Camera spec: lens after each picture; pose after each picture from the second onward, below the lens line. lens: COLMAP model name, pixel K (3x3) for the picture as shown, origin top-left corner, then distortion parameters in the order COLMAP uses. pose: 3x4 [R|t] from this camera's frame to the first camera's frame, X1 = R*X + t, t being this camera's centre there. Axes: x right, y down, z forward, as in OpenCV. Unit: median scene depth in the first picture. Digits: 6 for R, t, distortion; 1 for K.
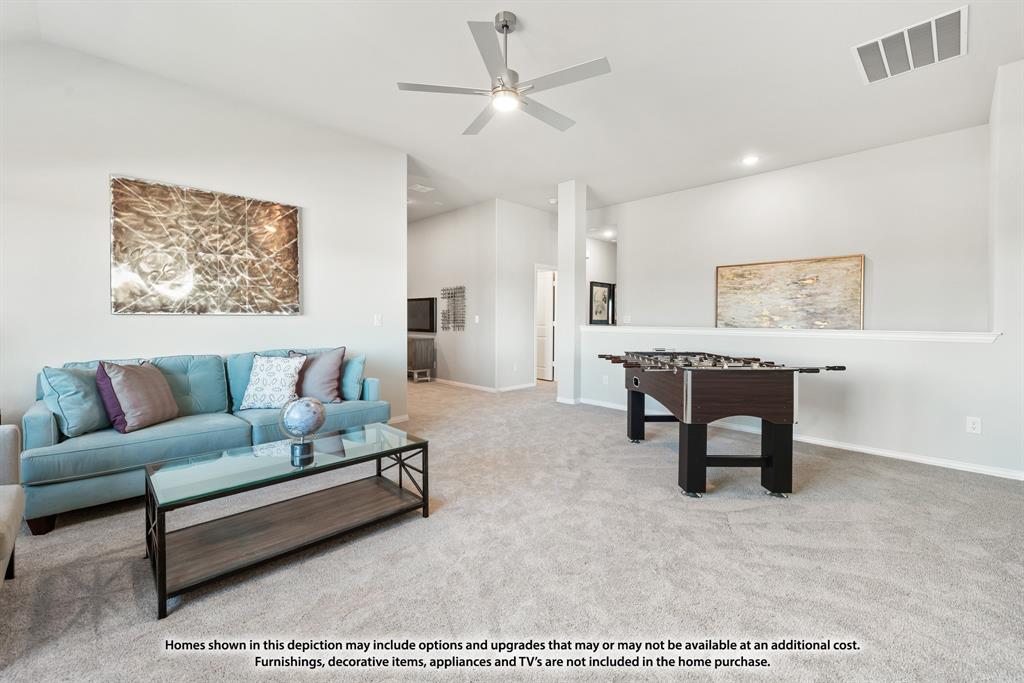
lens RADIAL K [[428.2, 0, 511.0], [0, 428.2, 323.4], [0, 0, 1]] dist [0.000027, -0.000080]
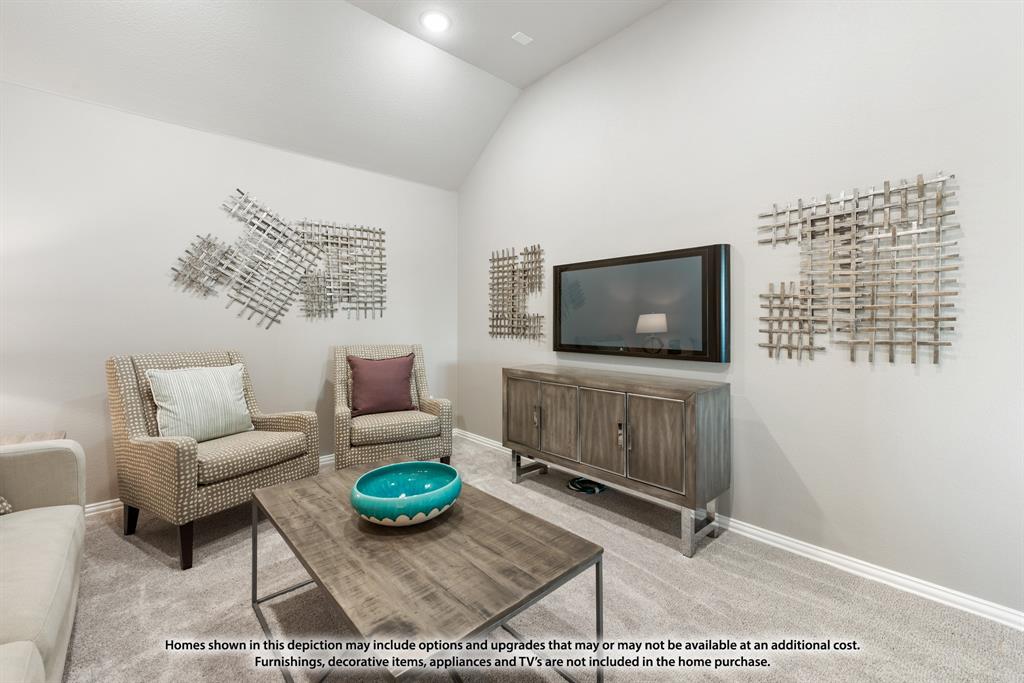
lens RADIAL K [[428.2, 0, 511.0], [0, 428.2, 323.4], [0, 0, 1]] dist [0.000027, -0.000080]
pose [[0.999084, -0.002944, -0.042699, -0.672973], [0.002368, 0.999905, -0.013557, -0.005072], [0.042735, 0.013443, 0.998996, 1.500144]]
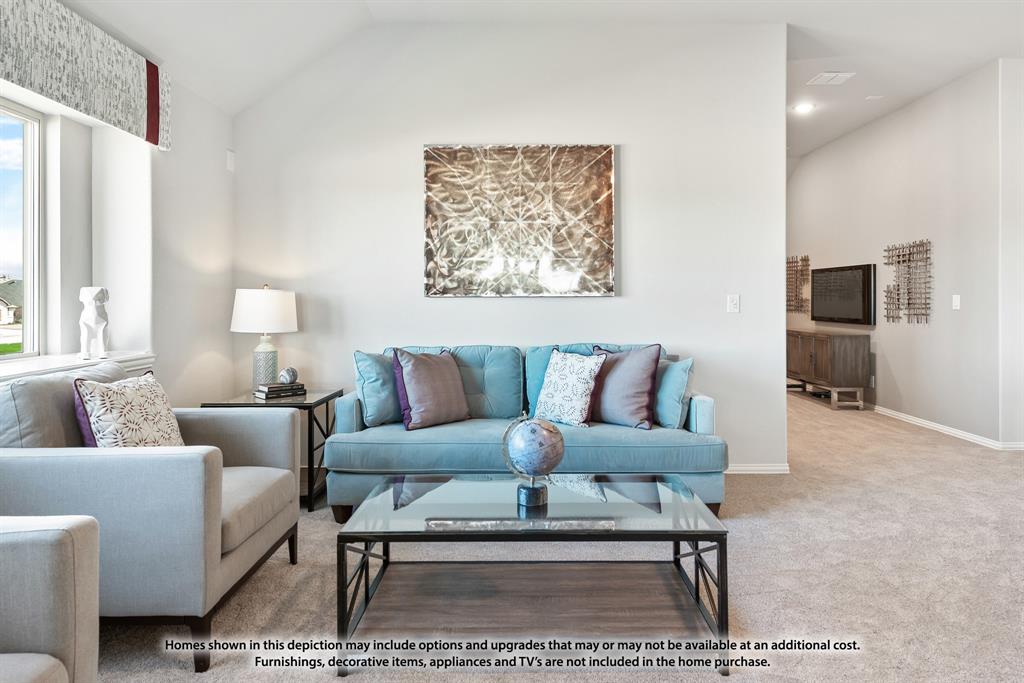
lens RADIAL K [[601.1, 0, 513.1], [0, 601.1, 297.6], [0, 0, 1]] dist [0.004735, -0.000558]
pose [[0.713198, -0.006291, -0.700935, 0.095509], [-0.005857, 0.999871, -0.014933, -0.001441], [0.700938, 0.014755, 0.713069, 0.186854]]
